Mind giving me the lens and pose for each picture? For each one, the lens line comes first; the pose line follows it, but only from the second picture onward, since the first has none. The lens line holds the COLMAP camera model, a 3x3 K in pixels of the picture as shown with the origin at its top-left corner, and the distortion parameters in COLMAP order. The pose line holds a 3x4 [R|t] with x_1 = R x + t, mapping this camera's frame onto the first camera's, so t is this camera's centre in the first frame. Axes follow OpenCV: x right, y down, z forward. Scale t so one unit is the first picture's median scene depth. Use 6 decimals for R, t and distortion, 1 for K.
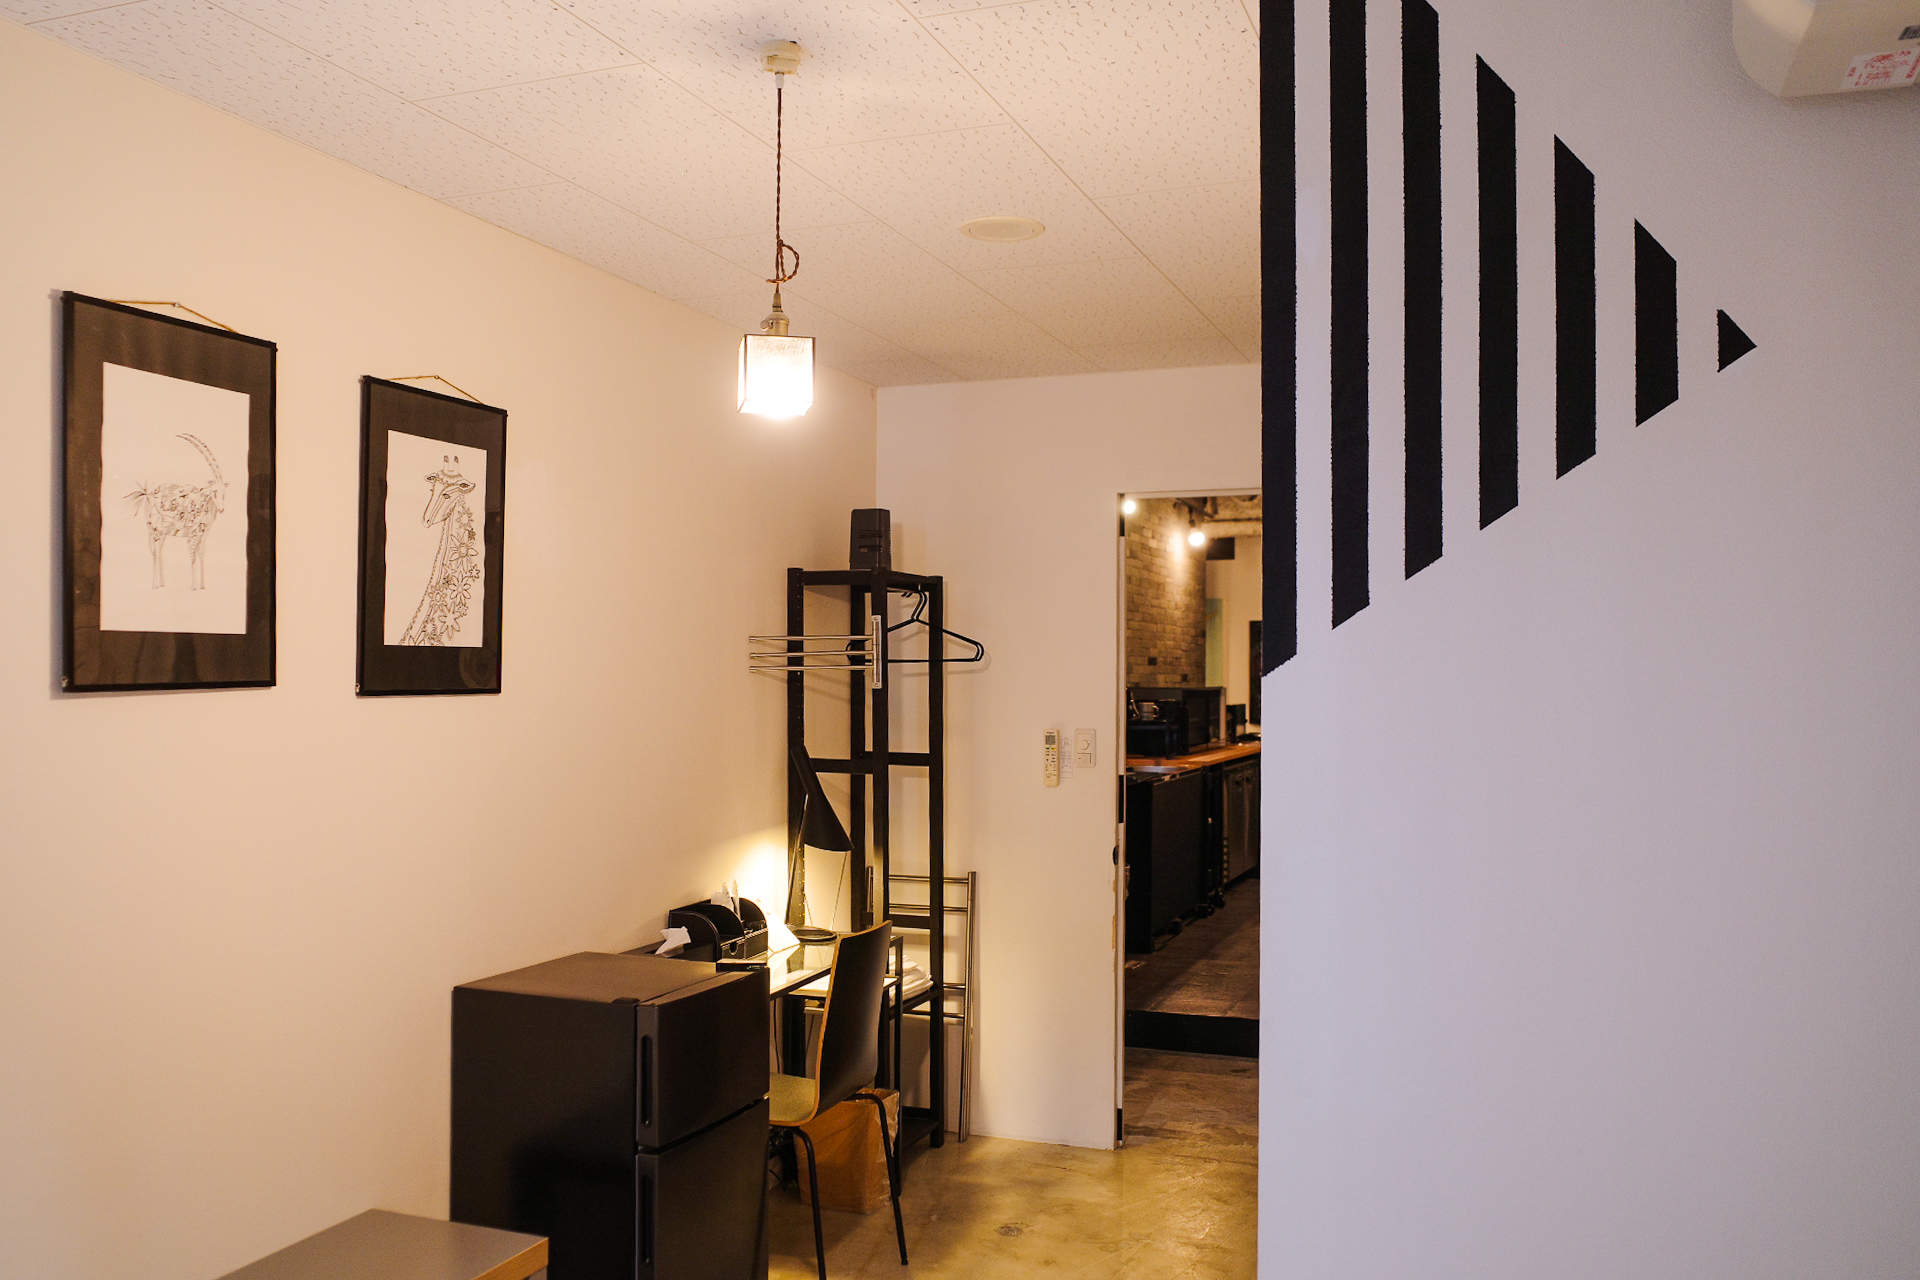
lens RADIAL K [[1589.9, 0, 960.0], [0, 1589.9, 640.0], [0, 0, 1]] dist [0.003952, 0.000986]
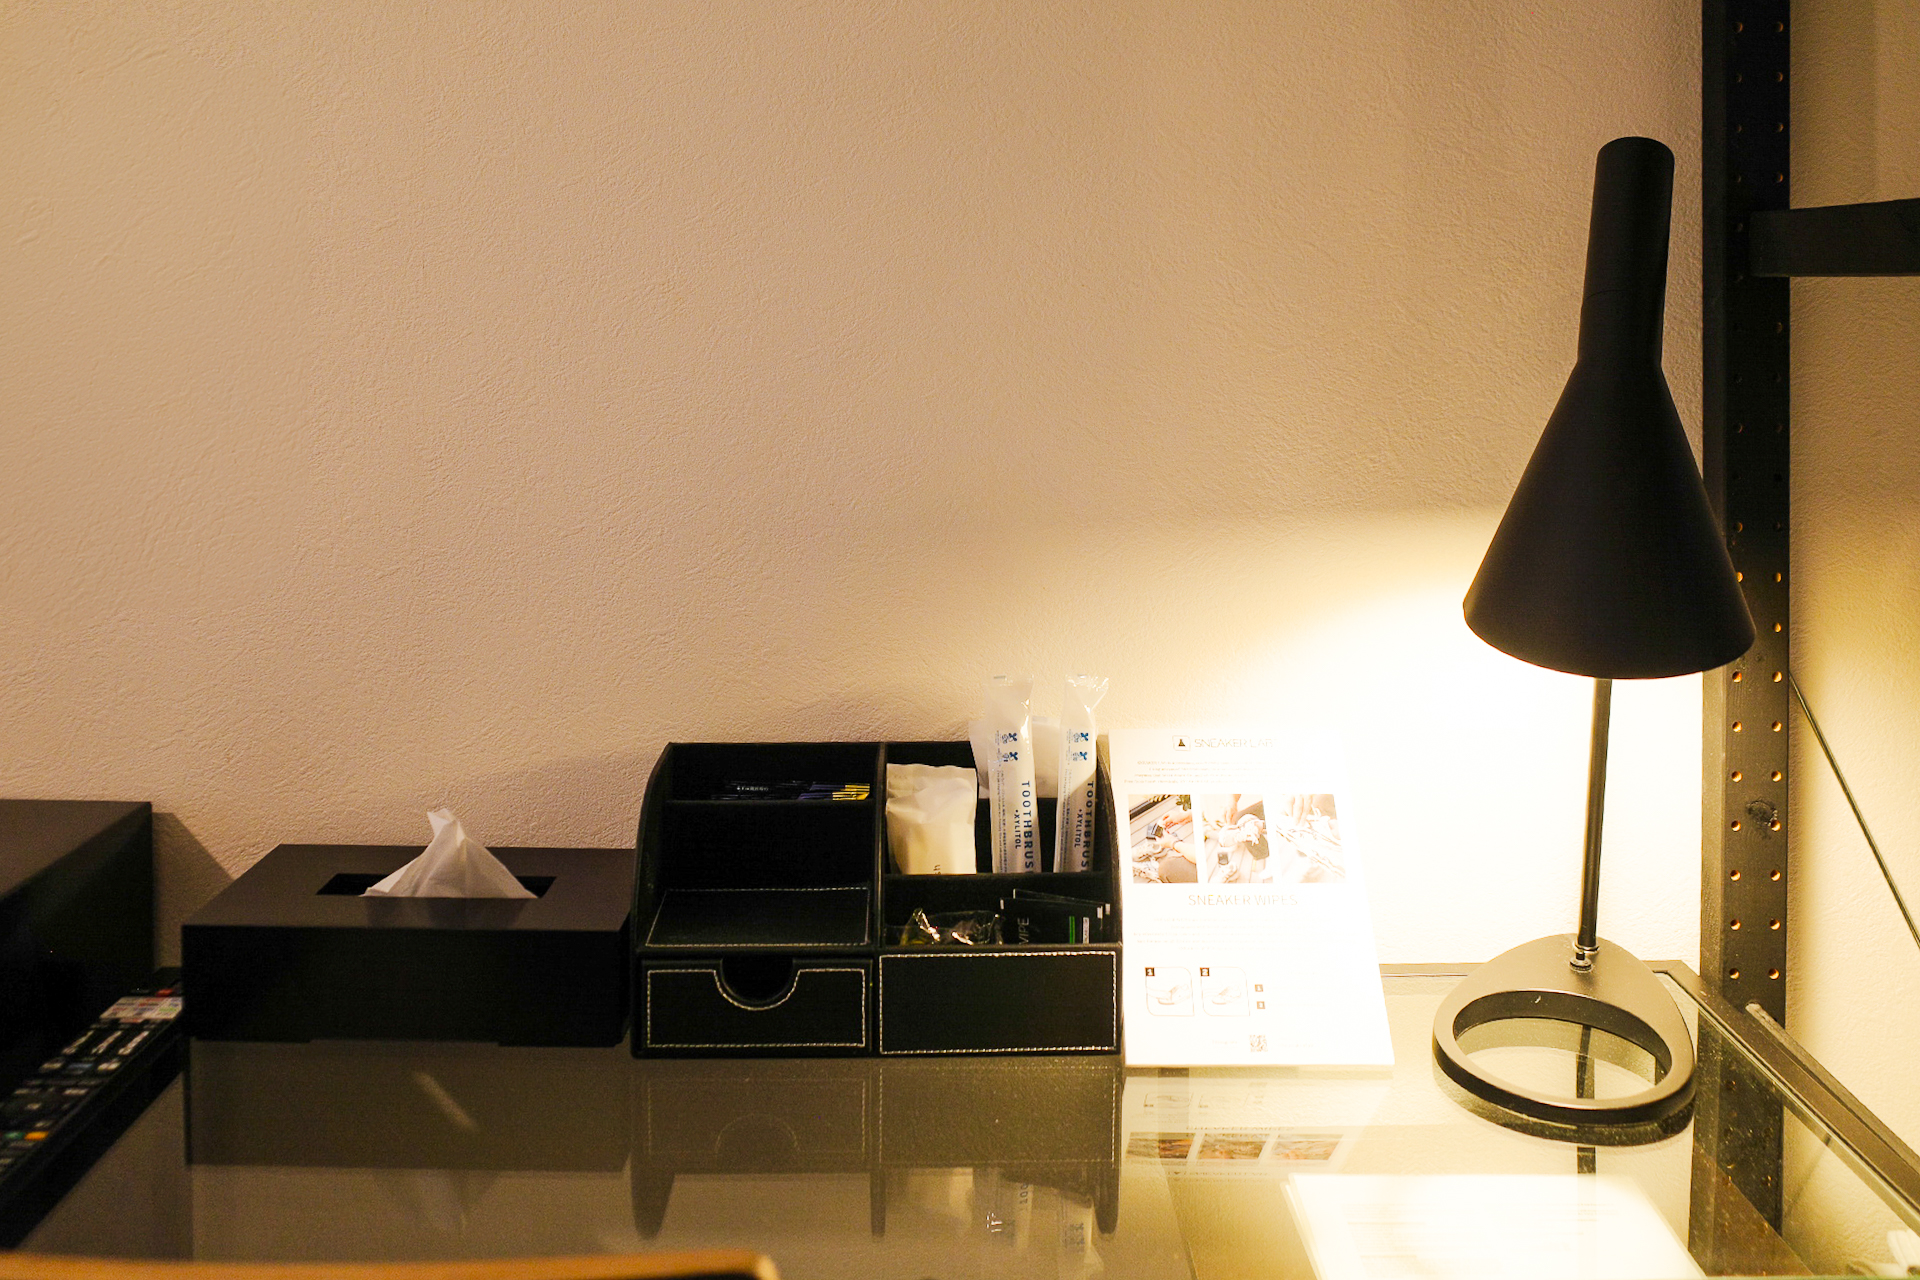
lens RADIAL K [[1589.9, 0, 960.0], [0, 1589.9, 640.0], [0, 0, 1]] dist [0.003952, 0.000986]
pose [[0.361782, 0.181826, -0.914359, 0.132007], [0.020558, 0.979001, 0.202814, 0.129008], [0.932036, -0.092172, 0.350447, 1.234393]]
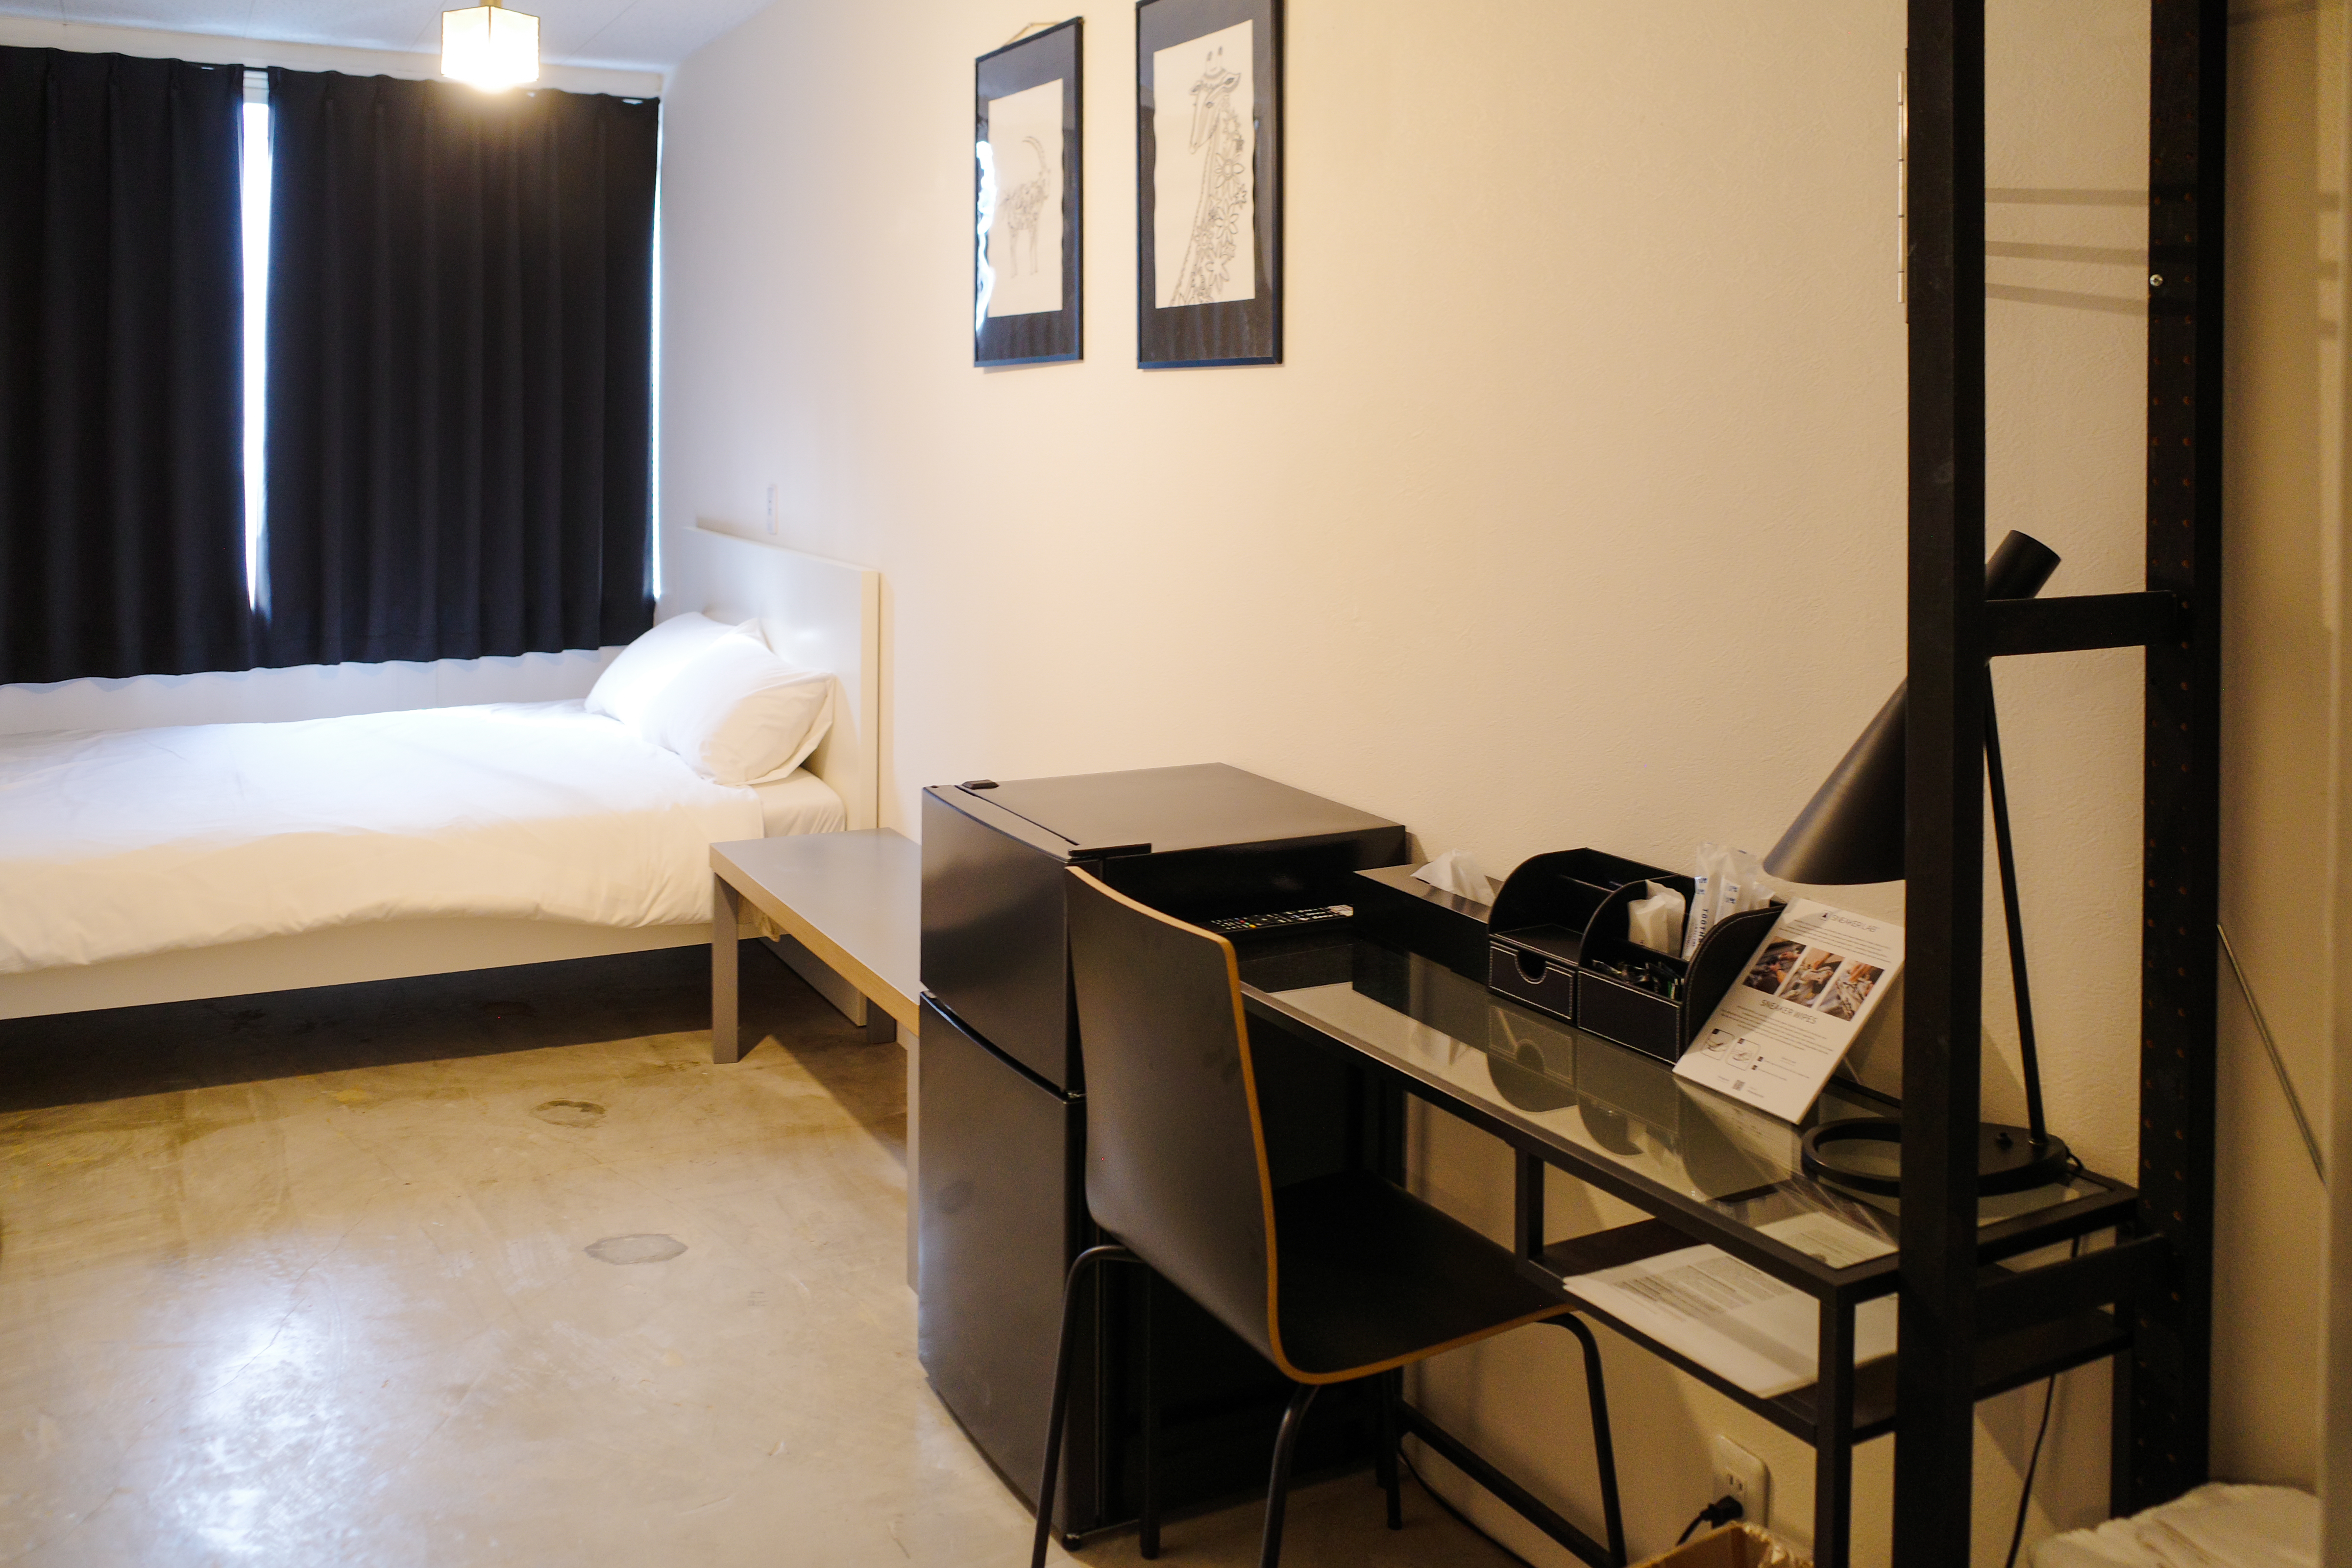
lens RADIAL K [[1953.7, 0, 1176.0], [0, 1953.7, 784.0], [0, 0, 1]] dist [-0.166056, -0.000558]
pose [[-0.640795, 0.124431, -0.757561, 0.419396], [-0.000262, 0.986742, 0.162296, 0.081370], [0.767712, 0.104197, -0.632267, 1.593155]]
